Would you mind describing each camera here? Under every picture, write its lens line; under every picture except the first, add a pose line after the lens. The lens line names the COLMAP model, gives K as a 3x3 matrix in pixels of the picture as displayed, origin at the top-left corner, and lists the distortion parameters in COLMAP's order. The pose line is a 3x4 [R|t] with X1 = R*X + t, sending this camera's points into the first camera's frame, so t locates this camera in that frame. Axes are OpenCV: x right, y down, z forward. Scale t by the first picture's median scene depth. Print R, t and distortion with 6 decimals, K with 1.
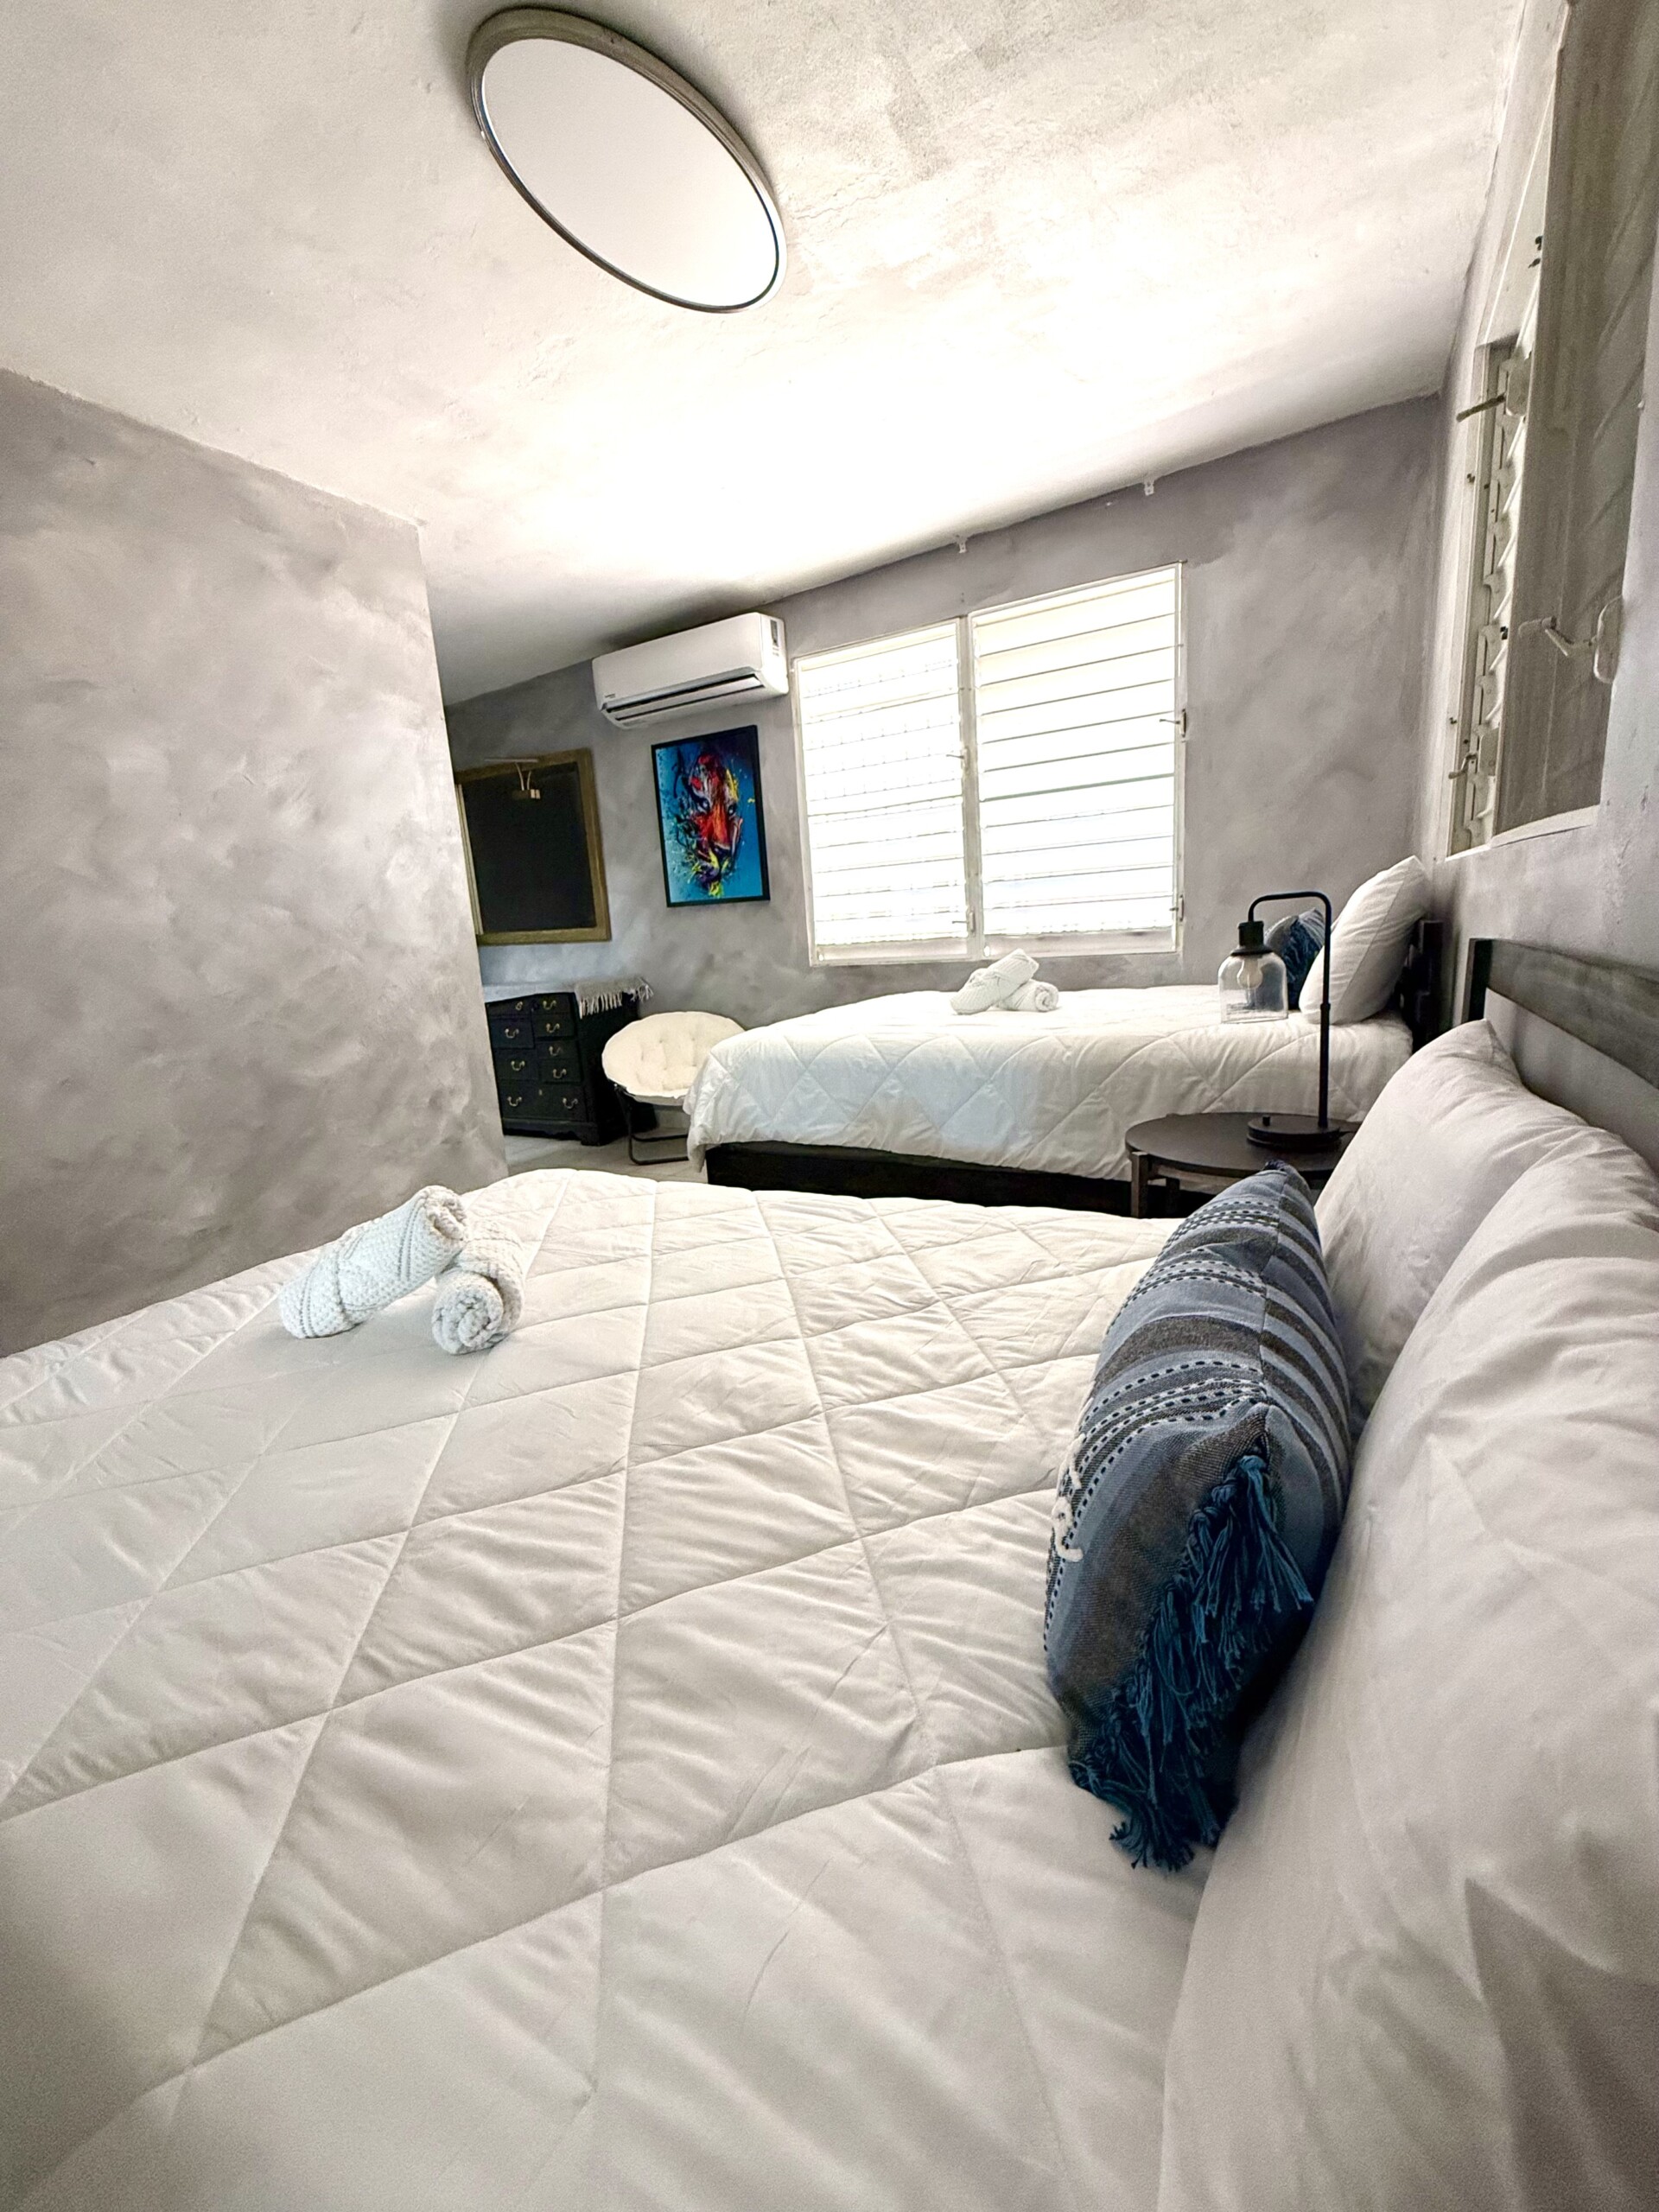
lens RADIAL K [[874.3, 0, 829.5], [0, 874.3, 1106.0], [0, 0, 1]] dist [-0.000394, -0.000294]
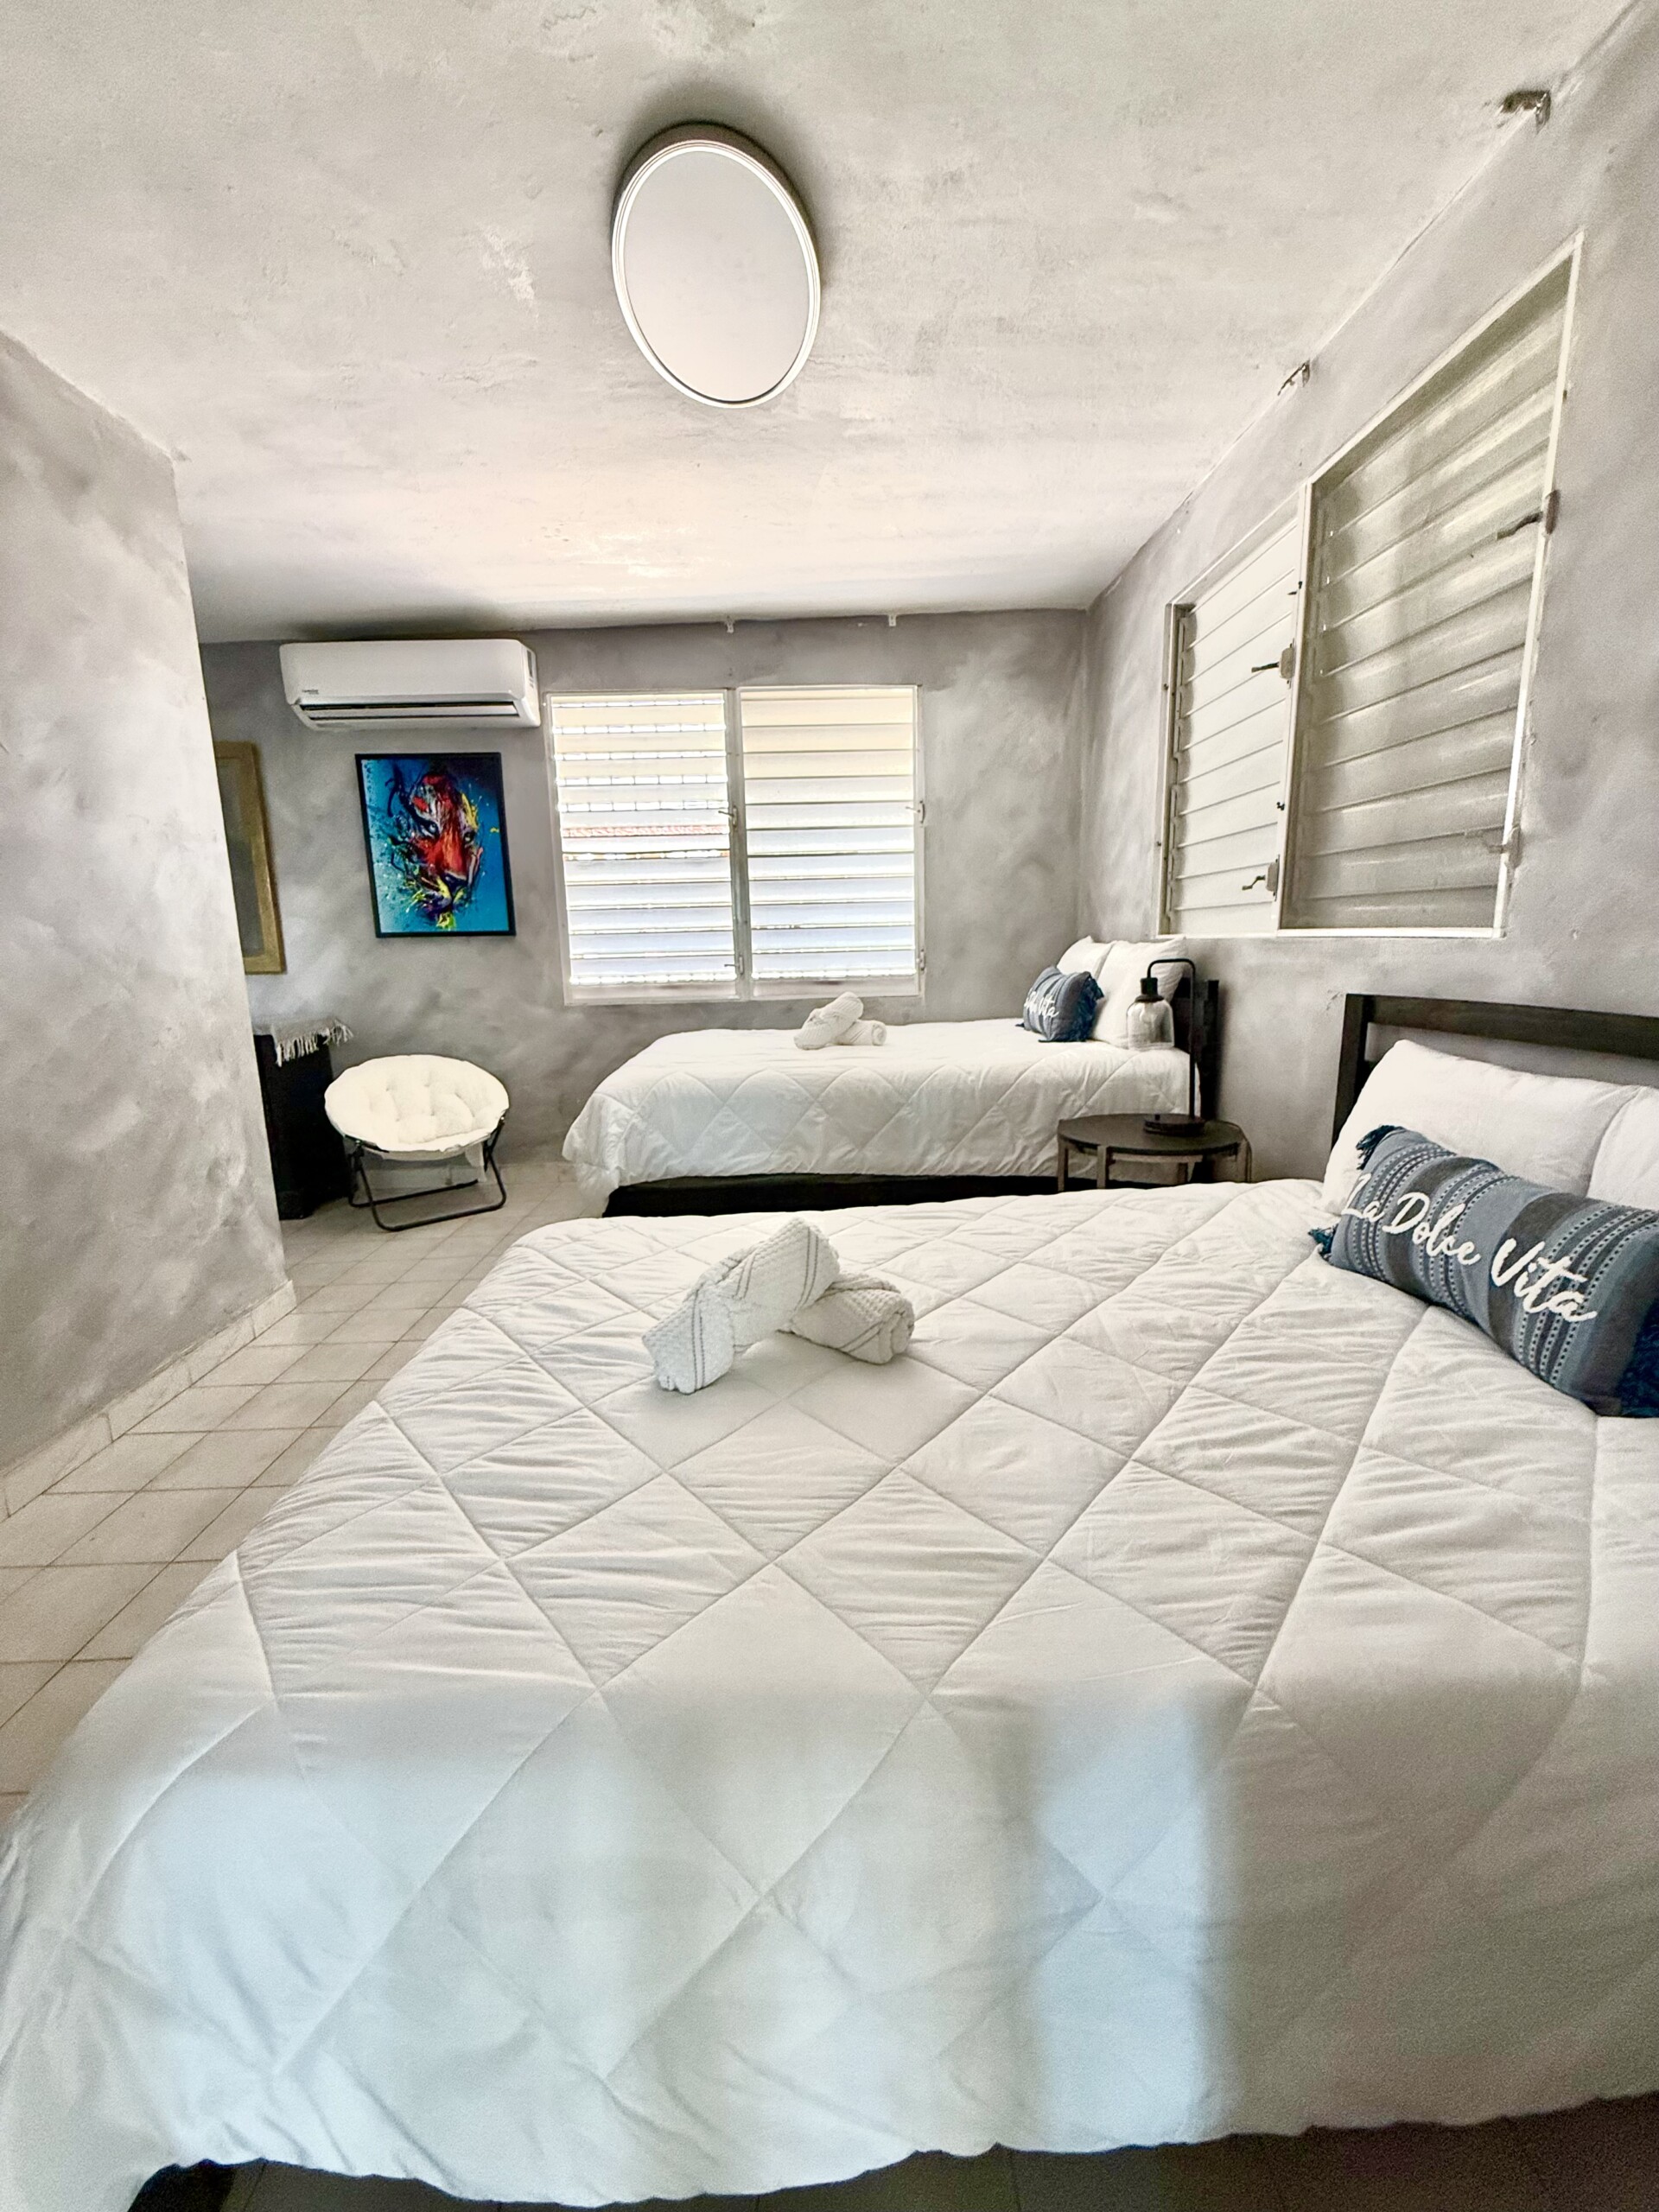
lens RADIAL K [[874.3, 0, 829.5], [0, 874.3, 1106.0], [0, 0, 1]] dist [-0.000394, -0.000294]
pose [[0.853940, -0.053579, 0.517606, -0.381898], [0.076424, 0.996812, -0.022900, -0.005122], [-0.514729, 0.059113, 0.855313, 0.033938]]
